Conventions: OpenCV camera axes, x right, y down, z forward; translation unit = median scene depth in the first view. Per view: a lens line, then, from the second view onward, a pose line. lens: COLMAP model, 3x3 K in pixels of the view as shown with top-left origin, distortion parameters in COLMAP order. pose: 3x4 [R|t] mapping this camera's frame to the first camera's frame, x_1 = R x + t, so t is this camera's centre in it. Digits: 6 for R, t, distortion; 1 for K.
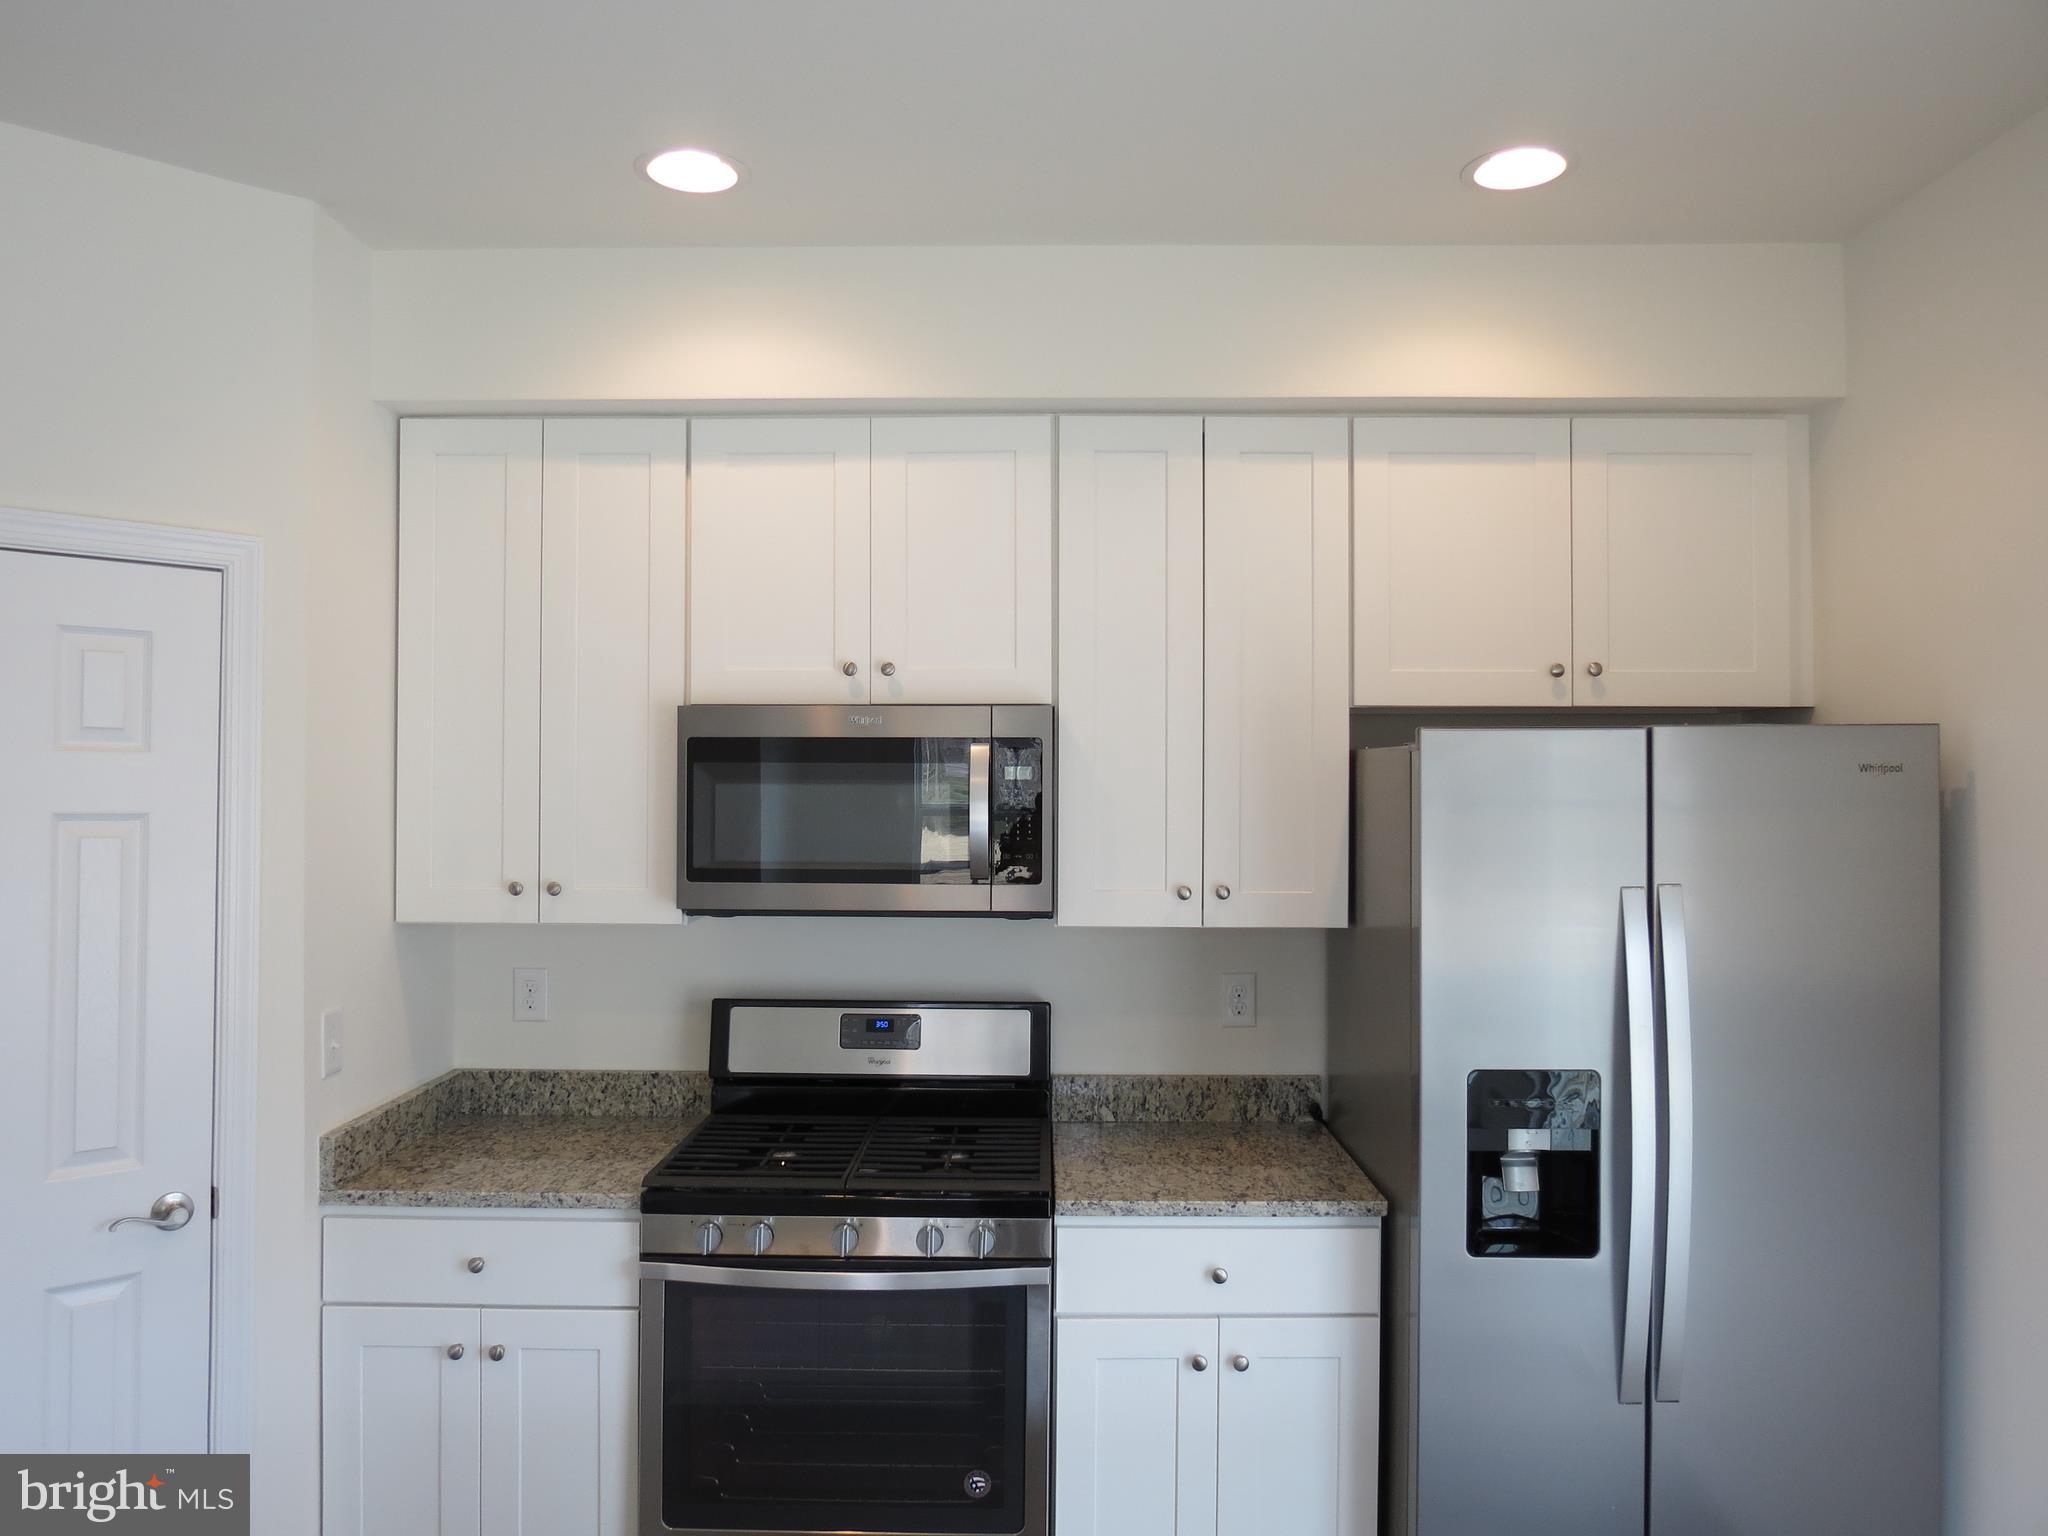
lens RADIAL K [[1435.8, 0, 1024.0], [0, 1435.8, 768.0], [0, 0, 1]] dist [-0.033596, 0.002770]
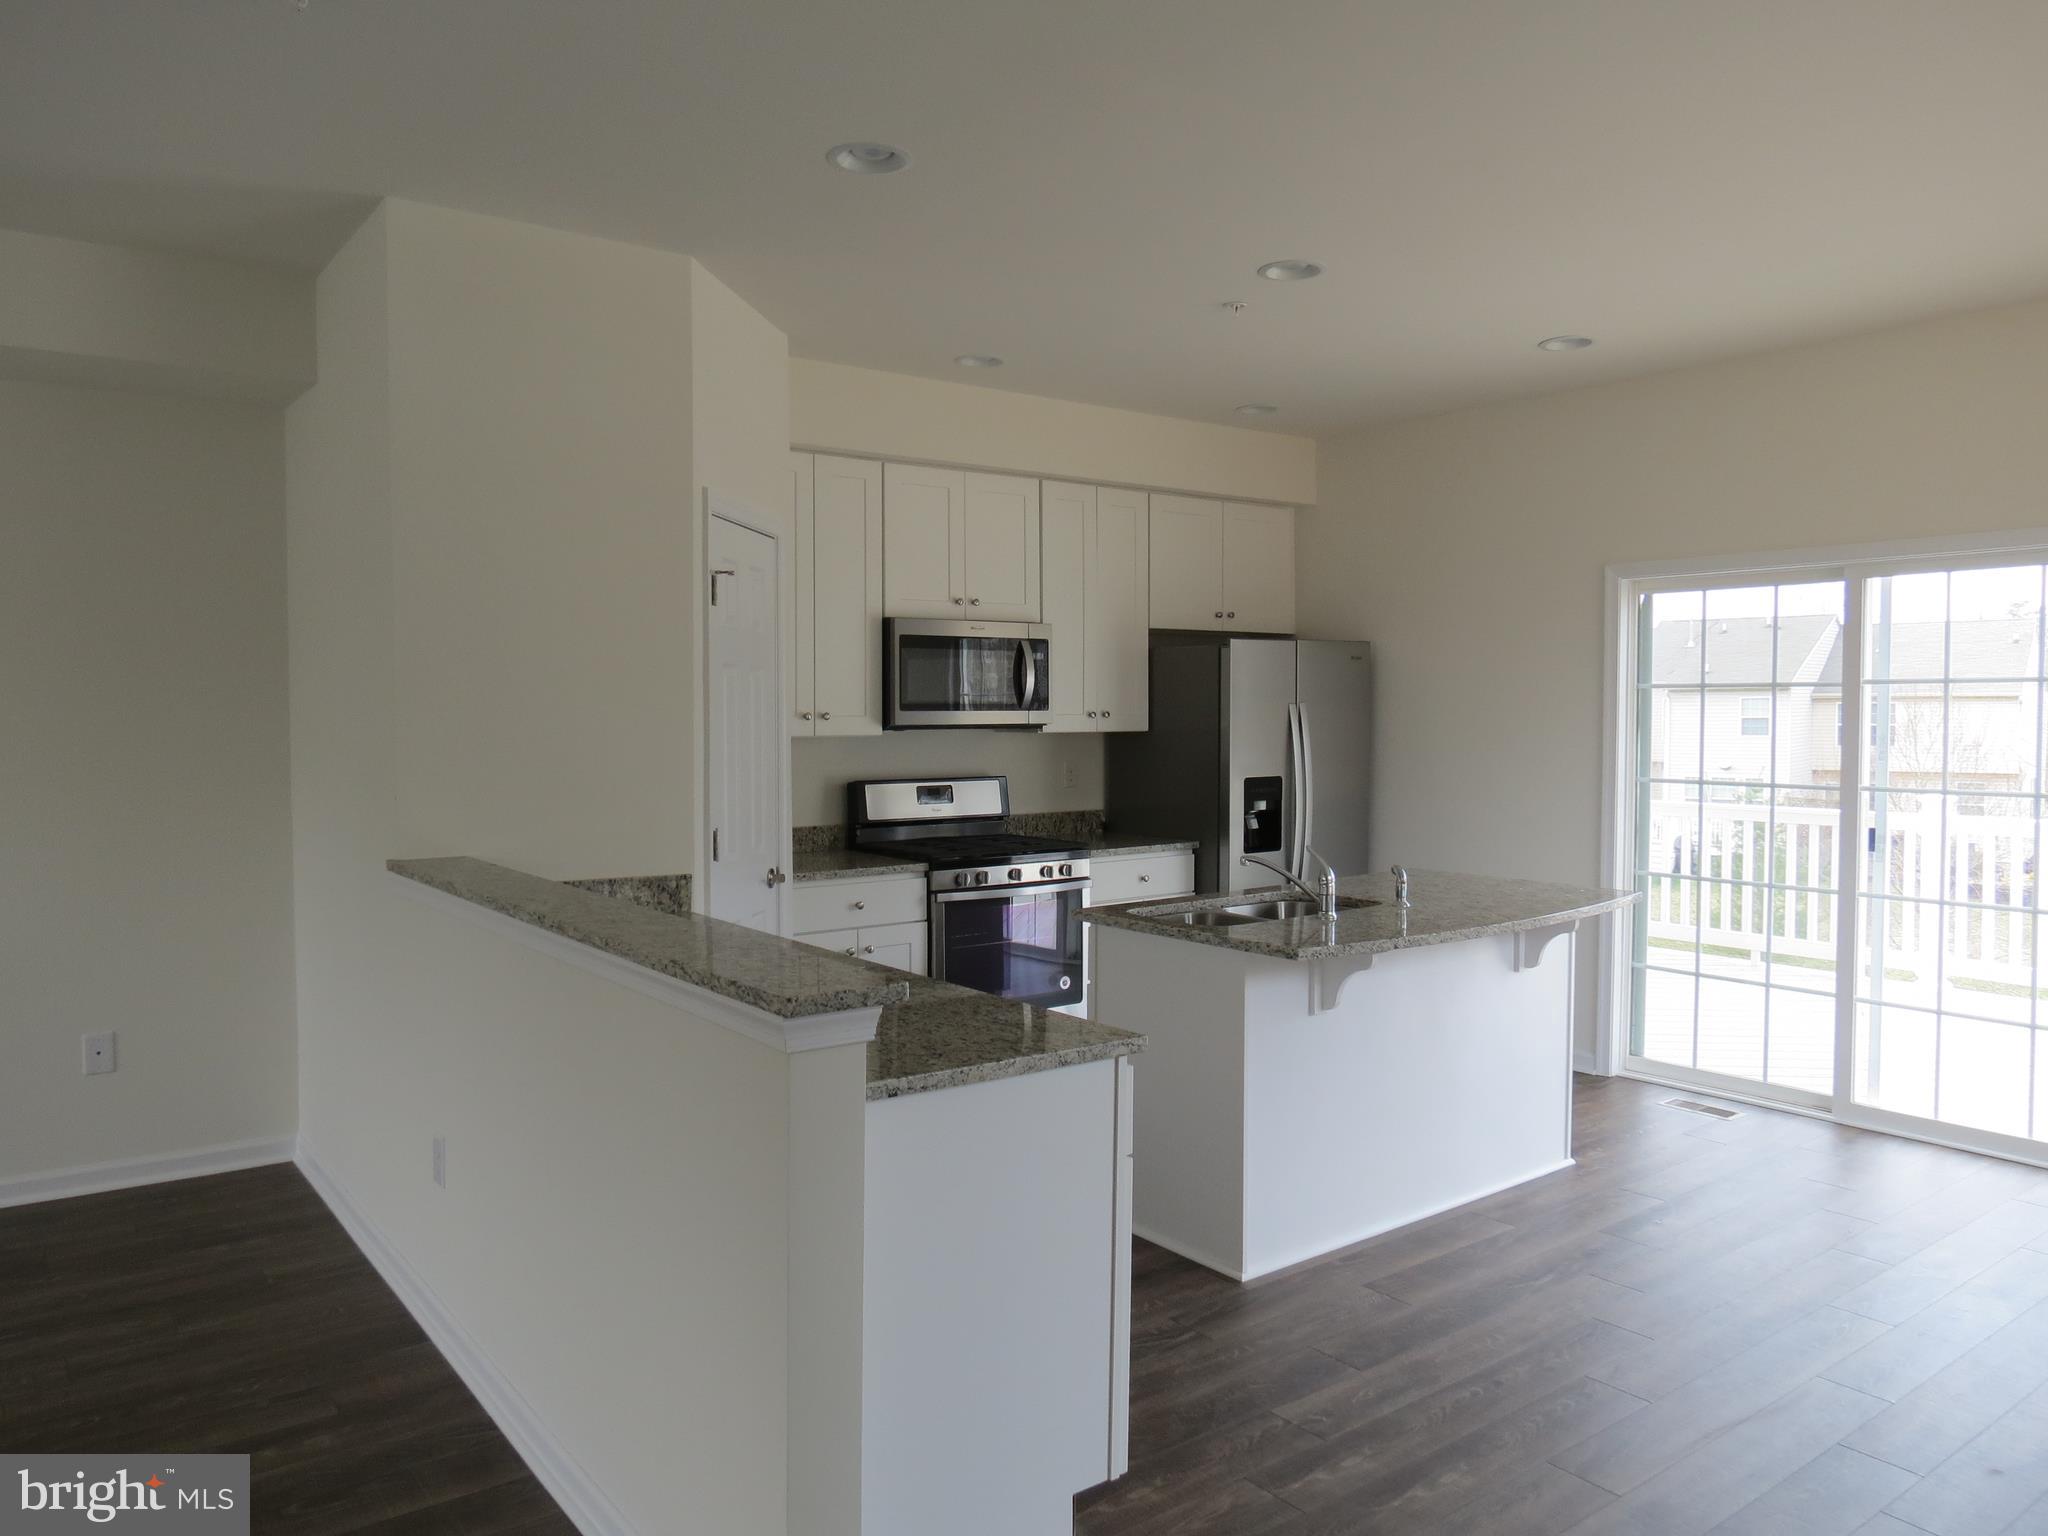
lens RADIAL K [[1446.8, 0, 1022.3], [0, 1446.8, 720.1], [0, 0, 1]] dist [-0.044174, 0.000313]
pose [[0.783541, -0.010255, 0.621255, -1.265254], [-0.003418, 0.999778, 0.020814, 0.050243], [-0.621330, -0.018432, 0.783332, -0.585654]]
